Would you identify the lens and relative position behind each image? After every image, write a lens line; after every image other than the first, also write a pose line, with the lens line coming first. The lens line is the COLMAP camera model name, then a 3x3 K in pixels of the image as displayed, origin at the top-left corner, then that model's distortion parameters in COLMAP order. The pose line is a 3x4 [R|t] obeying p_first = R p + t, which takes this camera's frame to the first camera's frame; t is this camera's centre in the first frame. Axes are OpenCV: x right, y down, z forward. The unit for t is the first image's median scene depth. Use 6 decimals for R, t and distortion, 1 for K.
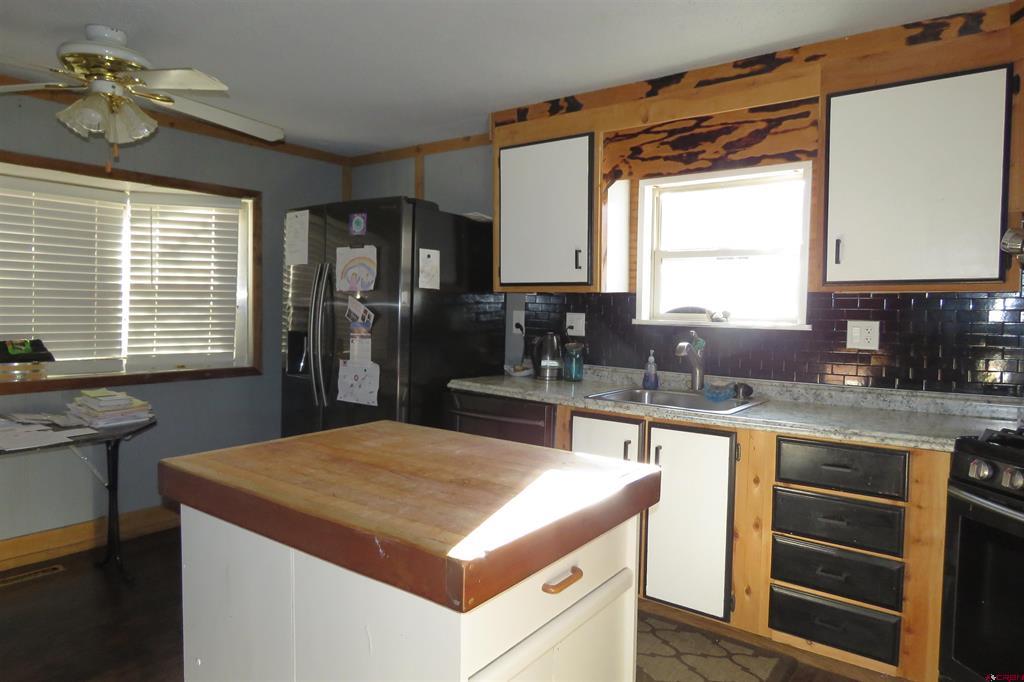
lens RADIAL K [[654.8, 0, 512.0], [0, 654.8, 337.8], [0, 0, 1]] dist [-0.001473, -0.004430]
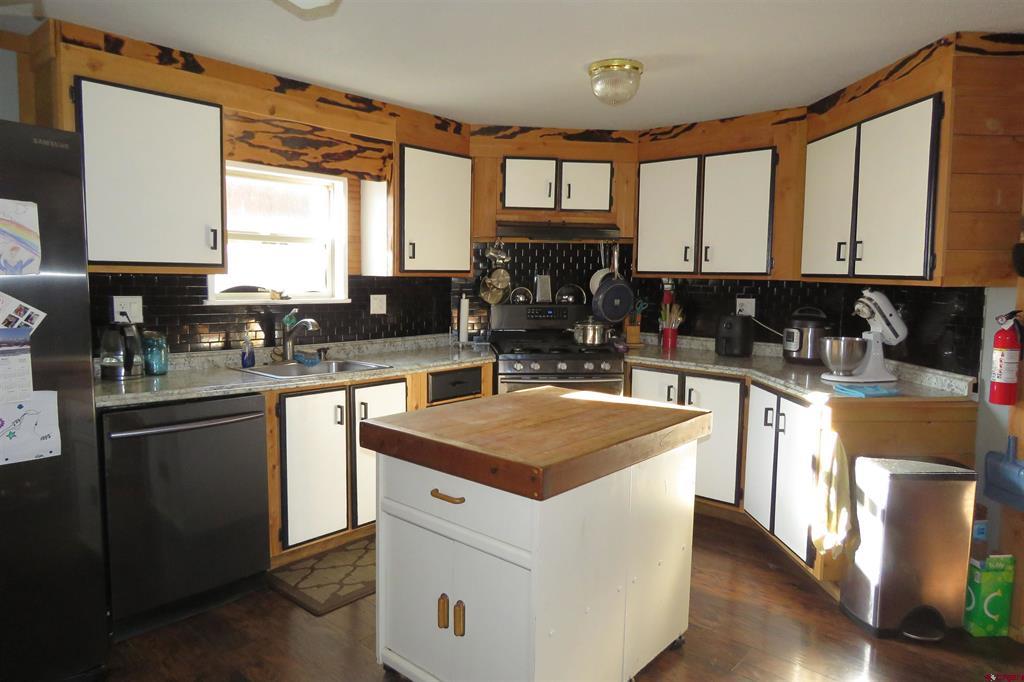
lens RADIAL K [[654.8, 0, 512.3], [0, 654.8, 339.5], [0, 0, 1]] dist [-0.001473, -0.004430]
pose [[0.079829, -0.108647, 0.990870, -0.876997], [0.033469, 0.993774, 0.106269, -0.068863], [-0.996247, 0.024680, 0.082968, 0.549830]]
